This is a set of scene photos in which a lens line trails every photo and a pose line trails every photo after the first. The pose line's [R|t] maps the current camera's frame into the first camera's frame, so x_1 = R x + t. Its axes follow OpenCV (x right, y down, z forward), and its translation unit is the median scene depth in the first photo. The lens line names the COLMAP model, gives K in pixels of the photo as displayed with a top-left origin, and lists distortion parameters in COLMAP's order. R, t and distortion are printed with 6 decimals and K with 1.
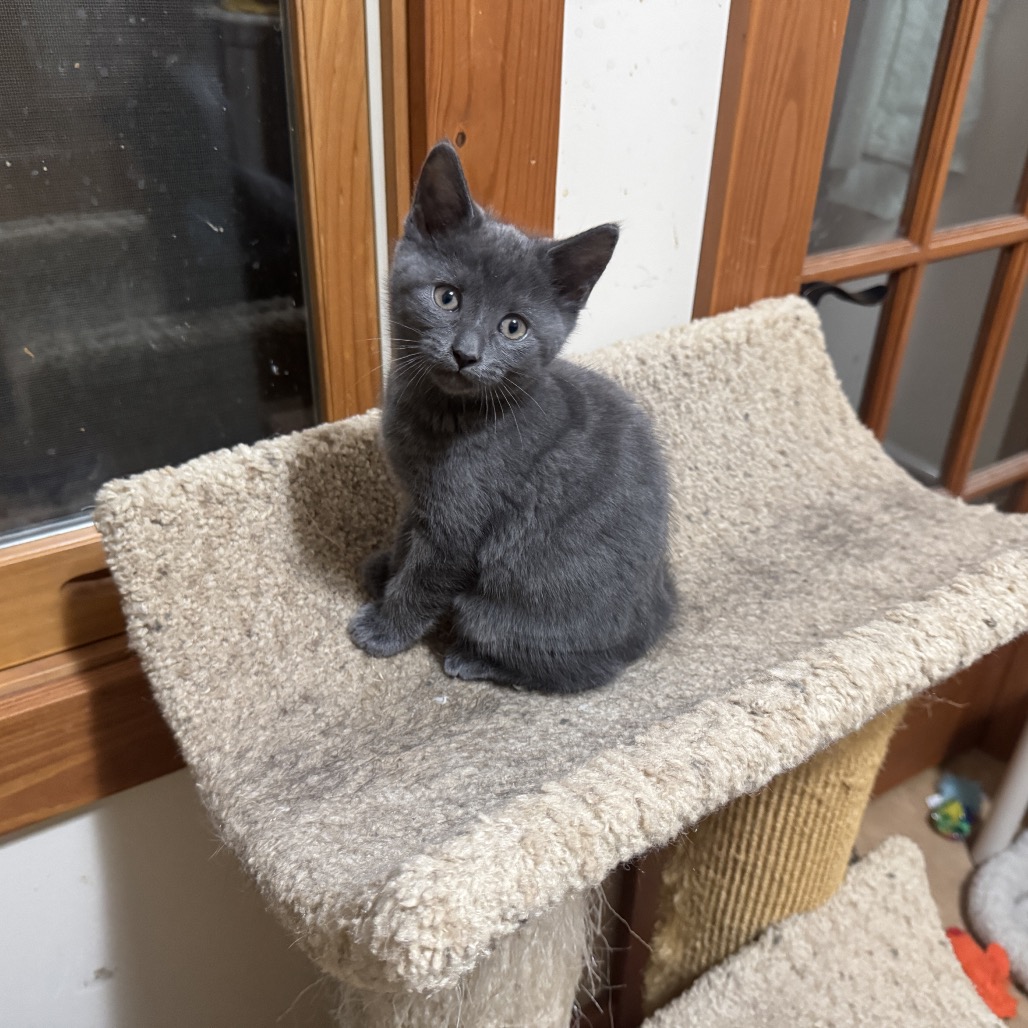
lens RADIAL K [[955.3, 0, 487.3], [0, 955.3, 513.1], [0, 0, 1]] dist [0.215817, -0.584662]
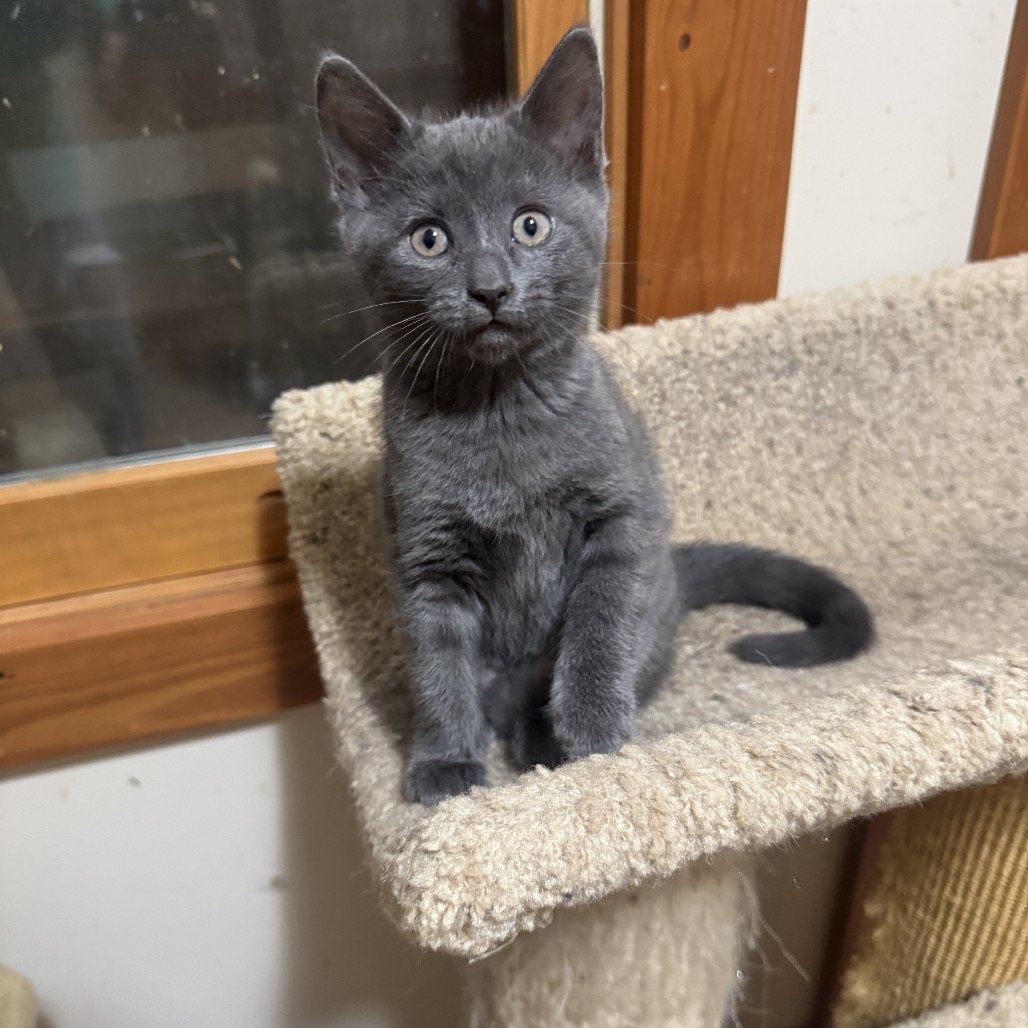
lens RADIAL K [[959.7, 0, 514.0], [0, 959.7, 514.0], [0, 0, 1]] dist [0.048450, -0.122939]
pose [[0.954897, 0.101093, -0.279199, 0.113671], [-0.097897, 0.994872, 0.025405, 0.041321], [0.280336, 0.003074, 0.959897, 0.104073]]
